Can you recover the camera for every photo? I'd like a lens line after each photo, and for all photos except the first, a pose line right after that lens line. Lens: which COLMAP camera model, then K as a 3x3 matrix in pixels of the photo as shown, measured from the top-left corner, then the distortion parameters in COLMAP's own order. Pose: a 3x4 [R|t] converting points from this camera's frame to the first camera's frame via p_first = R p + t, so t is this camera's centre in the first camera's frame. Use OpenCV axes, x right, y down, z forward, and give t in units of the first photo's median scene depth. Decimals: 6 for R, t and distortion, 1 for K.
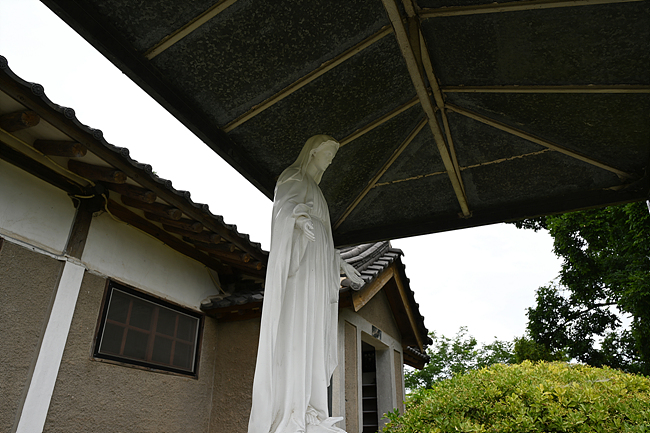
lens RADIAL K [[453.5, 0, 325.0], [0, 453.5, 216.5], [0, 0, 1]] dist [-0.000742, -0.005525]
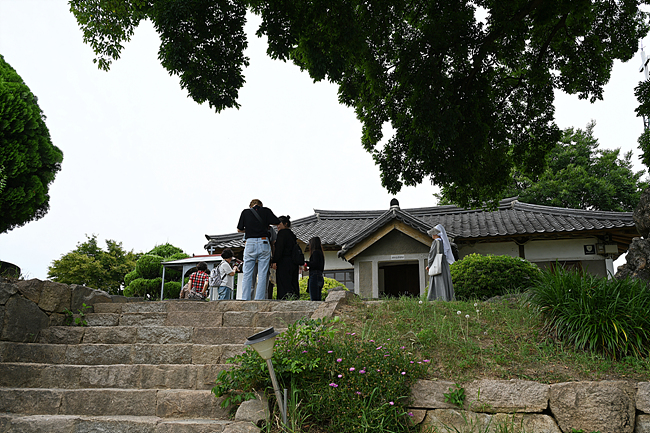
lens RADIAL K [[559.2, 0, 325.0], [0, 559.2, 216.5], [0, 0, 1]] dist [0.007412, 0.002130]
pose [[0.183044, -0.279149, -0.942640, 2.802247], [0.447045, 0.877607, -0.173082, 0.424832], [0.875583, -0.389721, 0.285433, 0.049917]]
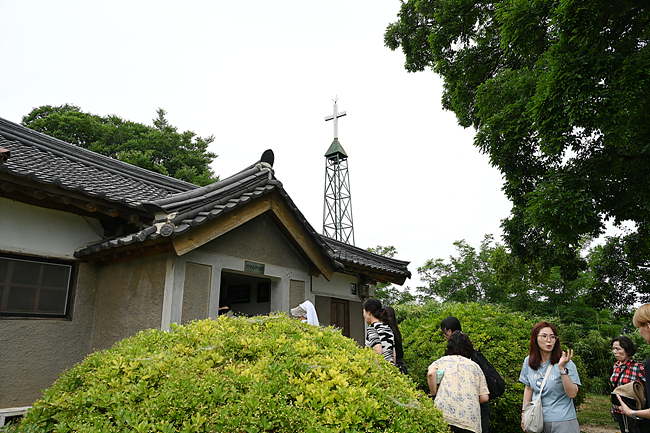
lens RADIAL K [[443.0, 0, 325.0], [0, 443.0, 216.5], [0, 0, 1]] dist [0.006478, 0.000732]
pose [[0.981216, -0.067852, -0.180586, 0.512616], [0.101295, 0.977888, 0.182958, -0.020038], [0.164179, -0.197814, 0.966393, 0.109418]]
